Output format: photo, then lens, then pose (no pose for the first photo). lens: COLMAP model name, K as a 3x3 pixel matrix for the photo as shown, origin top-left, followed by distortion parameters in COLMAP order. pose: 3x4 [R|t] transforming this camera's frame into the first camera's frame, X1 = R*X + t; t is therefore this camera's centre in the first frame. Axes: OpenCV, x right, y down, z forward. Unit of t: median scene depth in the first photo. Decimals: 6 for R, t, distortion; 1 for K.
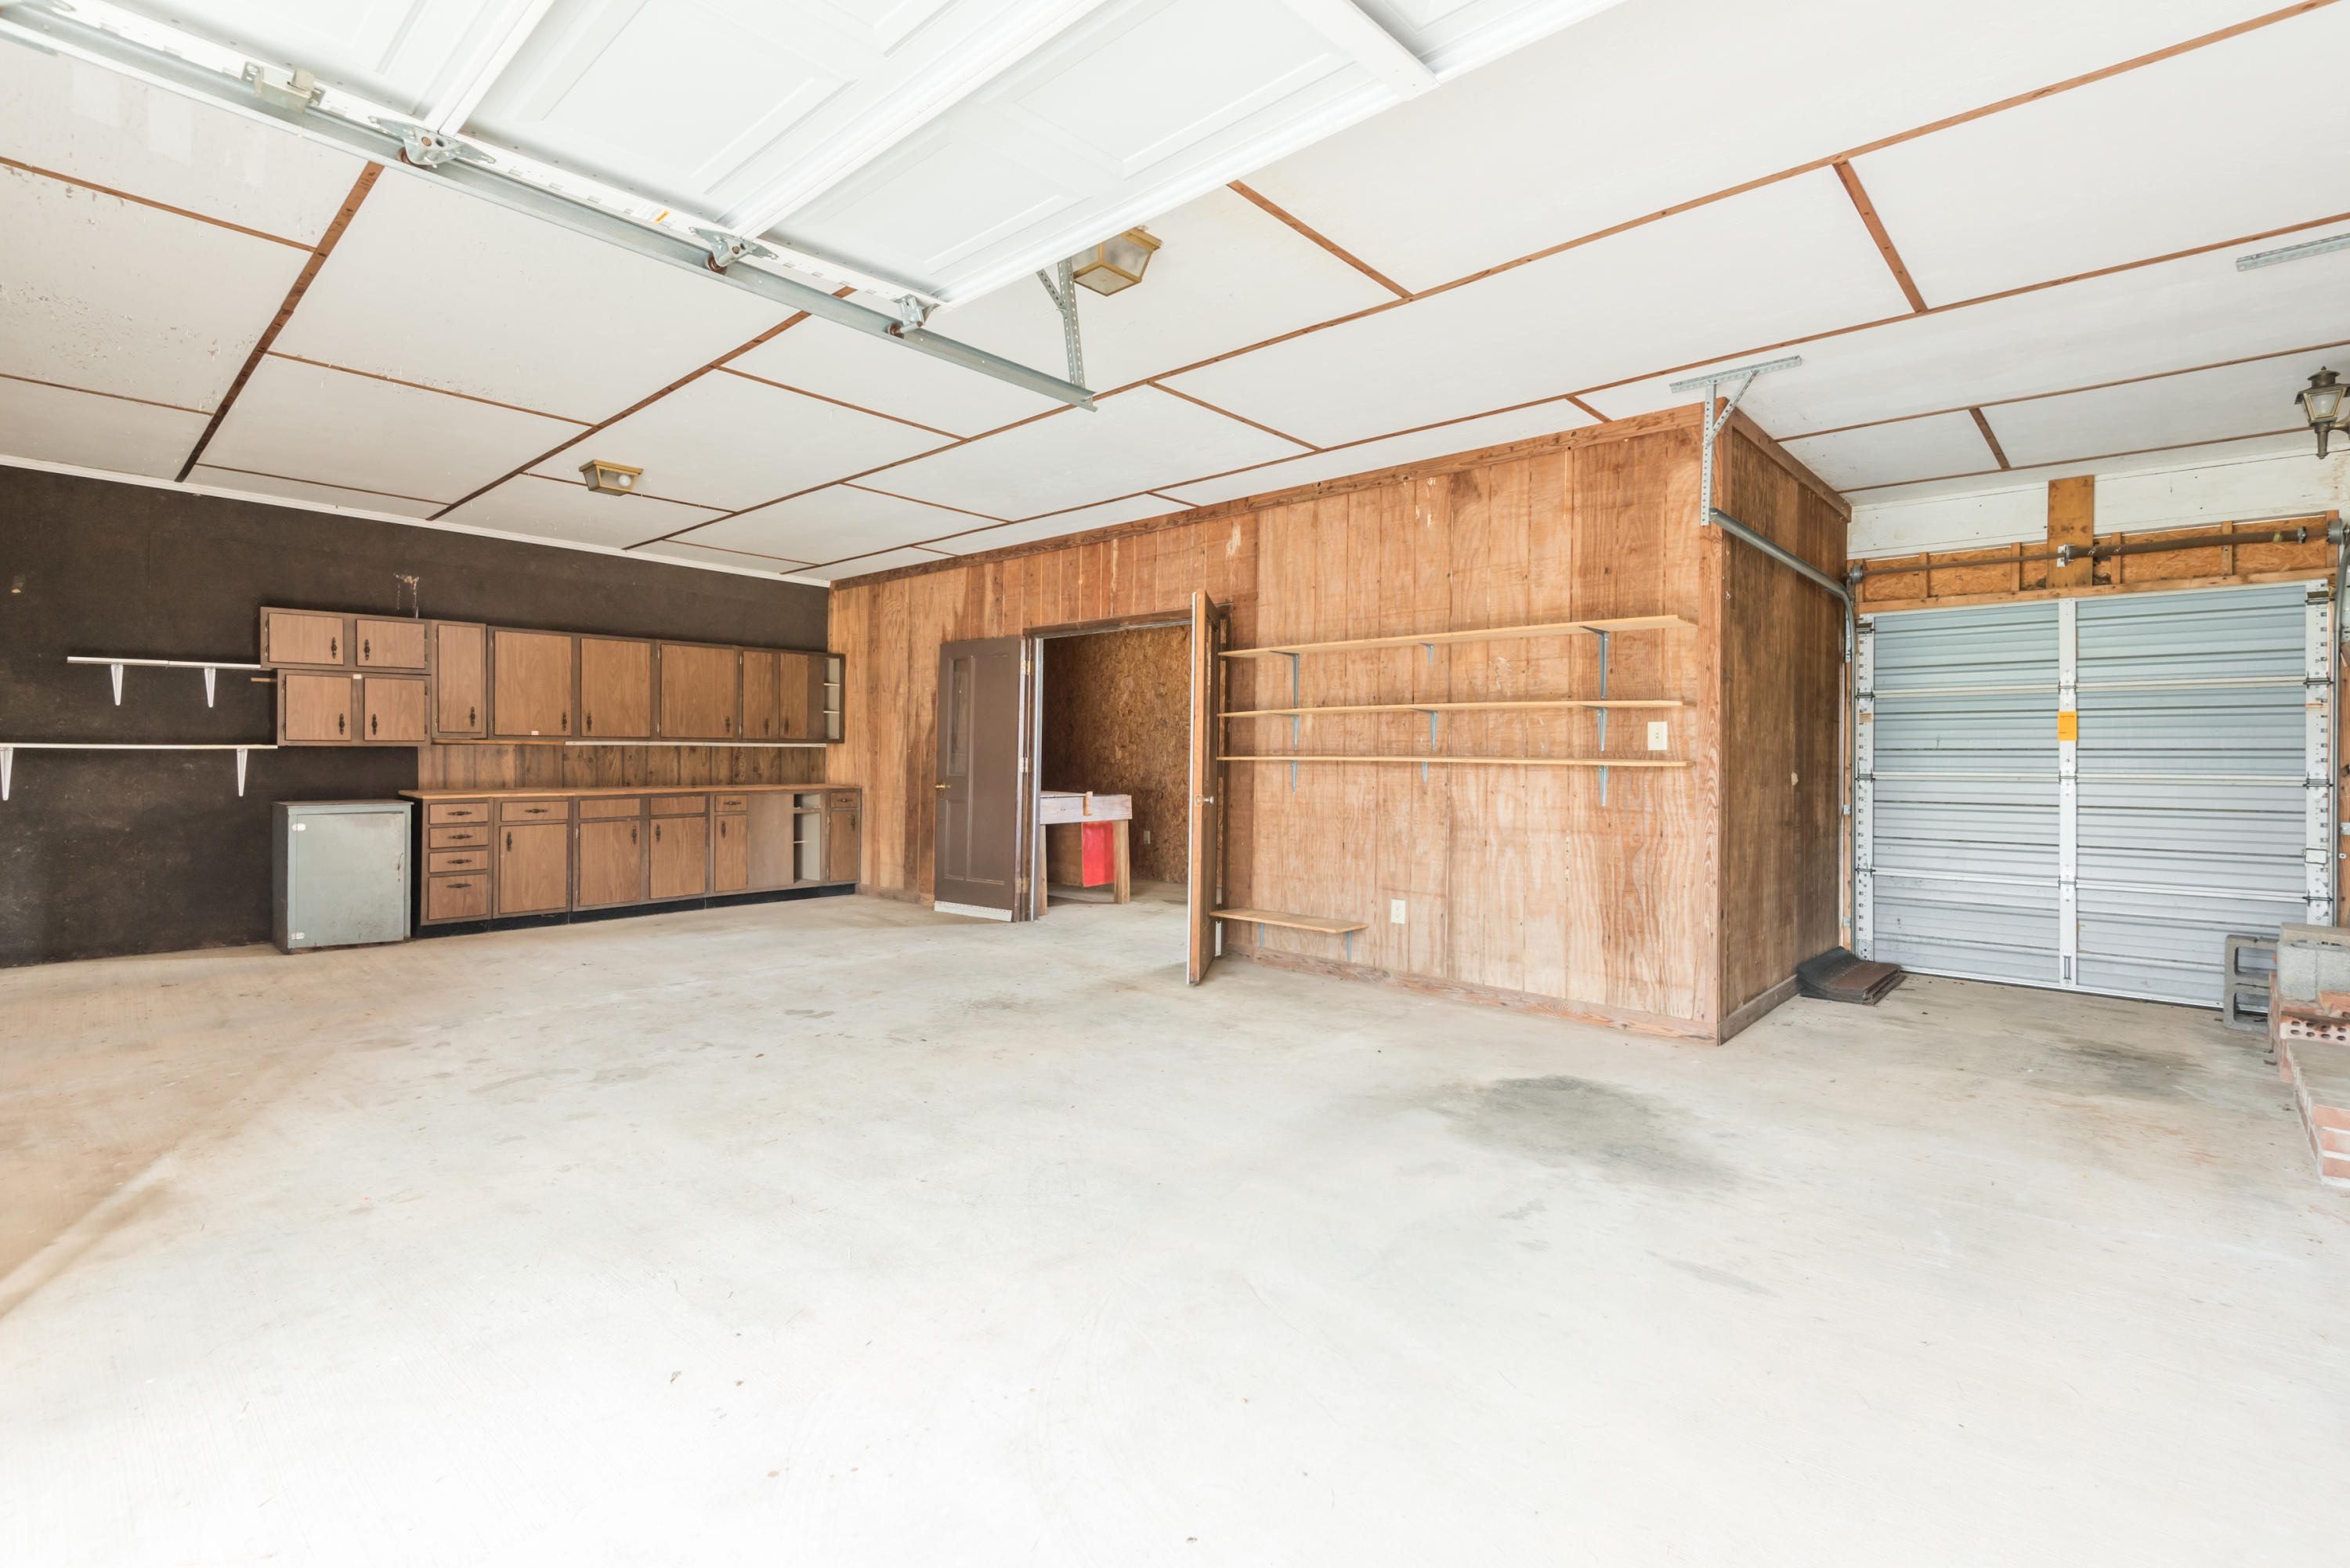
lens RADIAL K [[1077.4, 0, 1177.9], [0, 1077.4, 747.6], [0, 0, 1]] dist [0.035188, 0.000134]
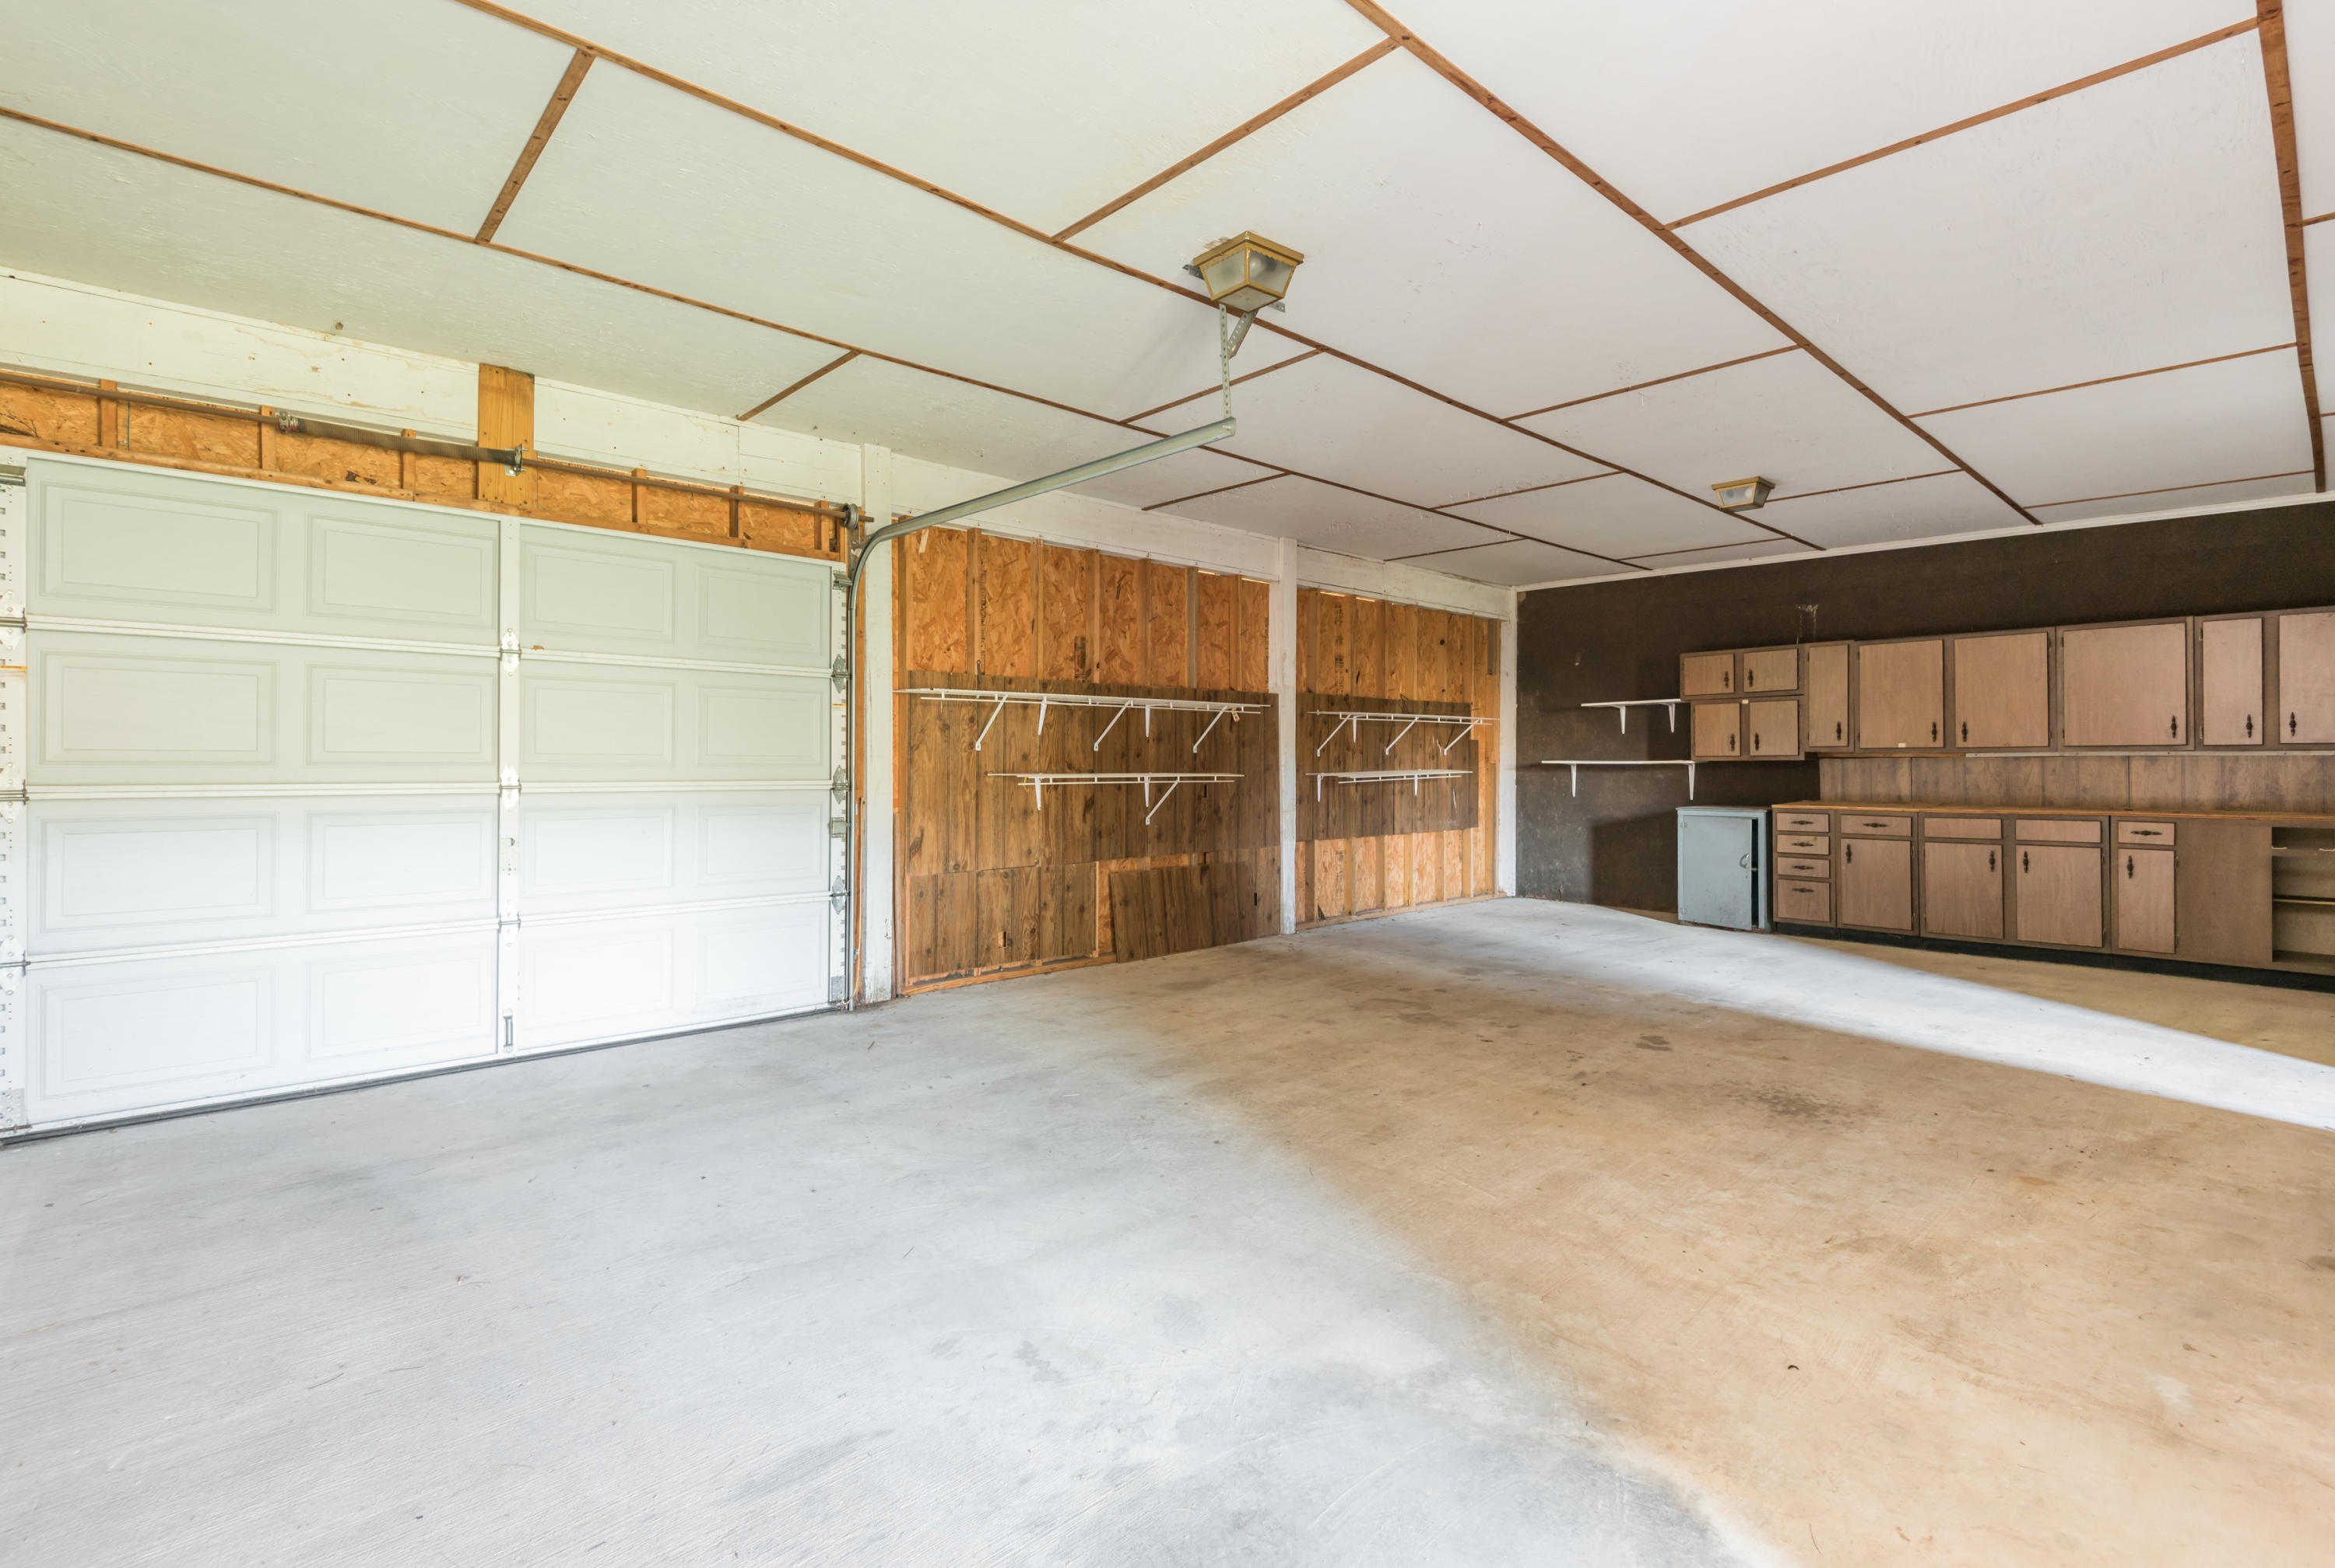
lens RADIAL K [[1052.1, 0, 1184.5], [0, 1052.1, 778.0], [0, 0, 1]] dist [0.026969, -0.026052]
pose [[-0.069753, 0.004495, -0.997554, 0.409337], [0.002079, 0.999988, 0.004360, 0.010614], [0.997562, -0.001770, -0.069761, 0.459317]]
